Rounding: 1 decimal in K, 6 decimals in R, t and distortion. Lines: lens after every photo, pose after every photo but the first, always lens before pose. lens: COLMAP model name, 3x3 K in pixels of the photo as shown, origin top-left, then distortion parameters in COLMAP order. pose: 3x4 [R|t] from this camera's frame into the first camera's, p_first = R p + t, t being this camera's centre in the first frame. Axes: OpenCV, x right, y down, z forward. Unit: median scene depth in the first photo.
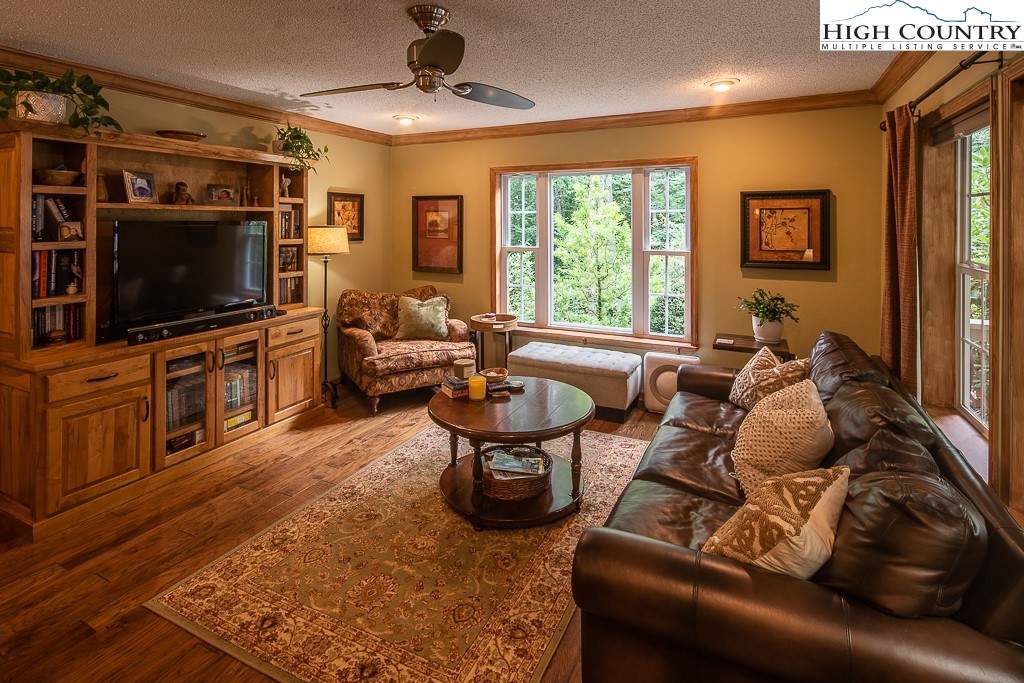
lens RADIAL K [[515.7, 0, 513.1], [0, 515.7, 222.5], [0, 0, 1]] dist [0.001532, -0.001521]
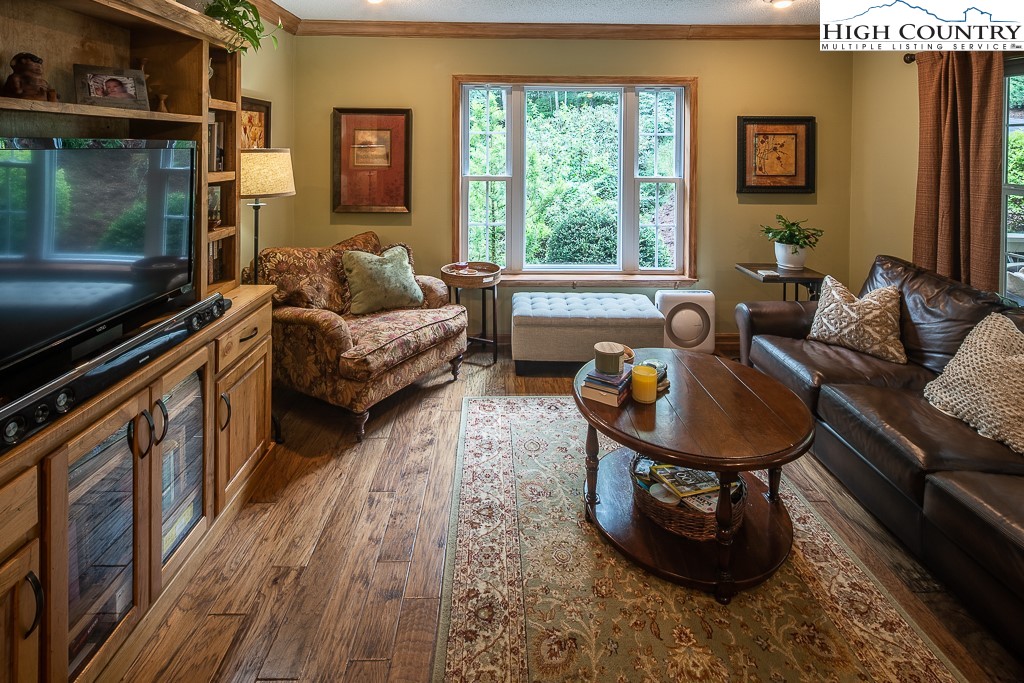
lens RADIAL K [[513.1, 0, 508.2], [0, 513.1, 148.8], [0, 0, 1]] dist [0.002508, -0.002361]
pose [[0.890510, 0.004128, 0.454946, -0.407049], [-0.007120, 0.999963, 0.004862, 0.000834], [-0.454909, -0.007569, 0.890506, 0.345459]]
